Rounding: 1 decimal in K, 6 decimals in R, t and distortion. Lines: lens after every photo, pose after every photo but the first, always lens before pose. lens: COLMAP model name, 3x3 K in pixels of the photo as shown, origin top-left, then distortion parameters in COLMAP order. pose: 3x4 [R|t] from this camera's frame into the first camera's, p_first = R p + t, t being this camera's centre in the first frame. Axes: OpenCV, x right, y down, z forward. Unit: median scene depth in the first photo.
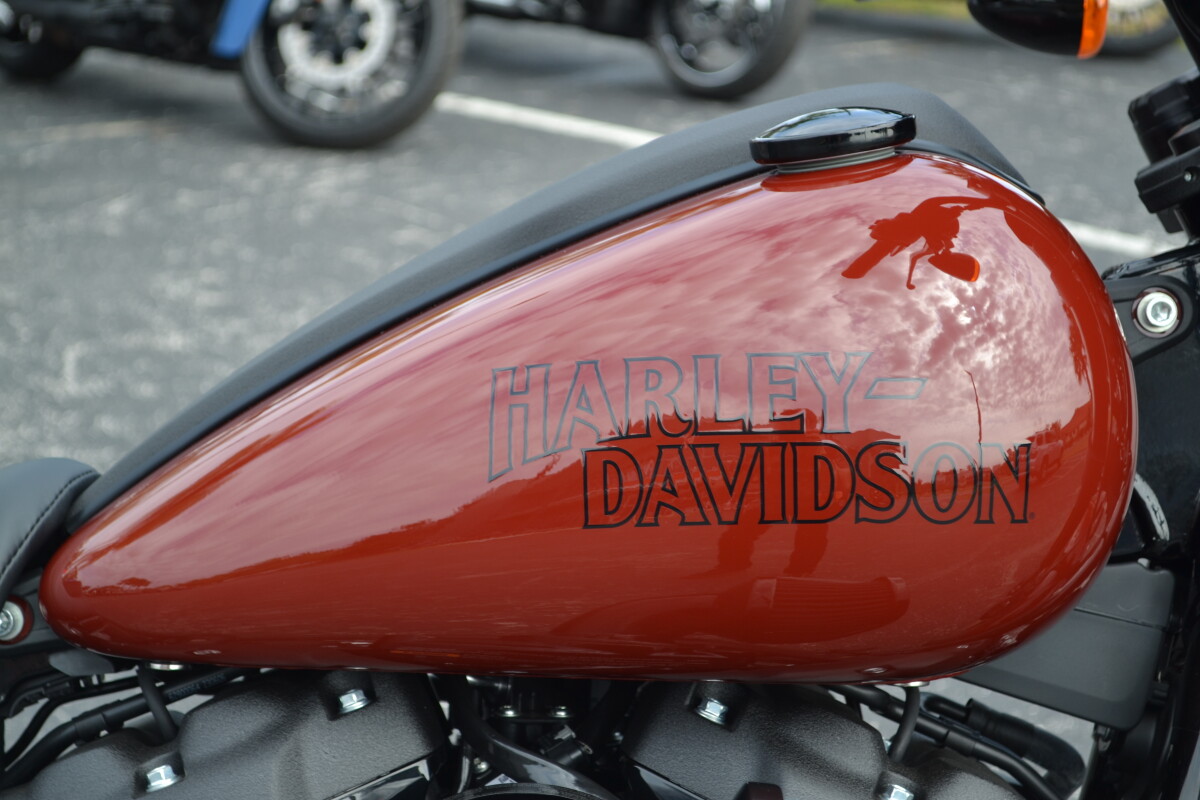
lens RADIAL K [[2458.3, 0, 590.4], [0, 2458.3, 401.9], [0, 0, 1]] dist [0.060943, 0.000000]
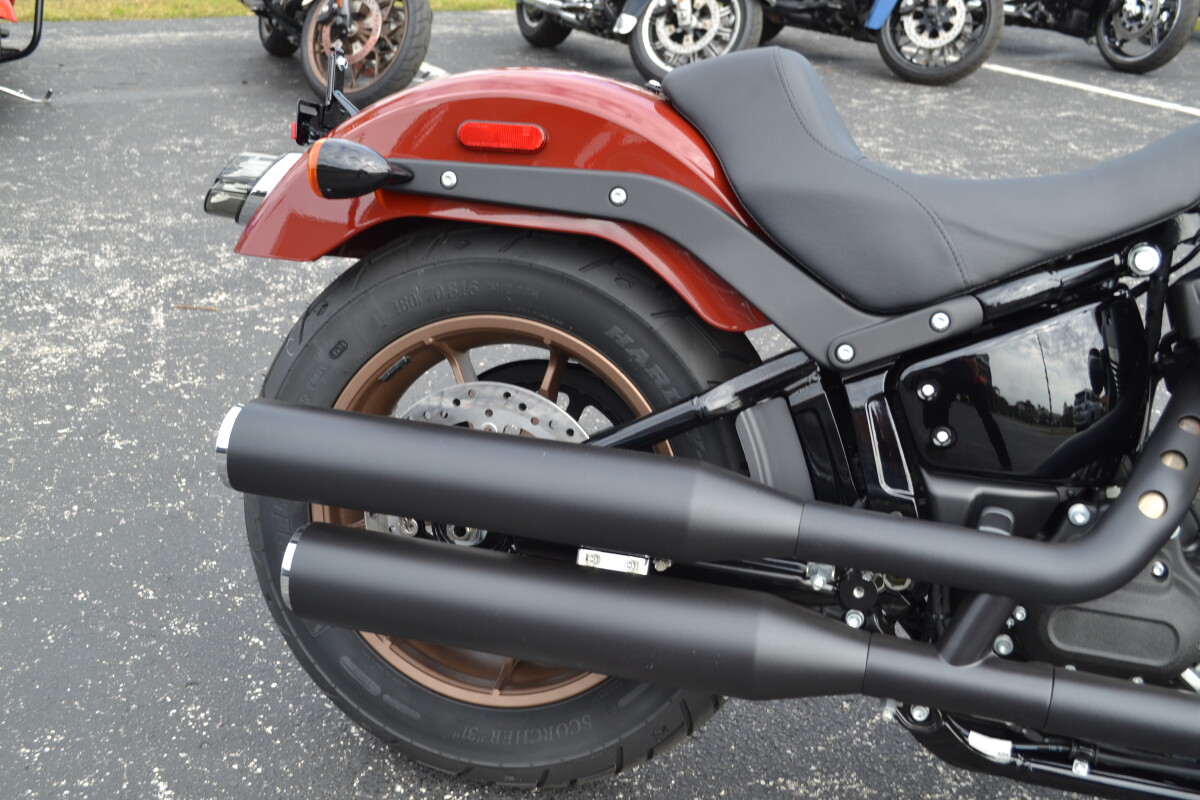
lens RADIAL K [[1295.3, 0, 592.6], [0, 1295.3, 399.2], [0, 0, 1]] dist [-0.055183, 0.000000]
pose [[0.961615, 0.112320, -0.250360, -0.428208], [-0.081675, 0.988193, 0.129629, 0.156674], [0.261964, -0.104205, 0.959435, -0.134009]]
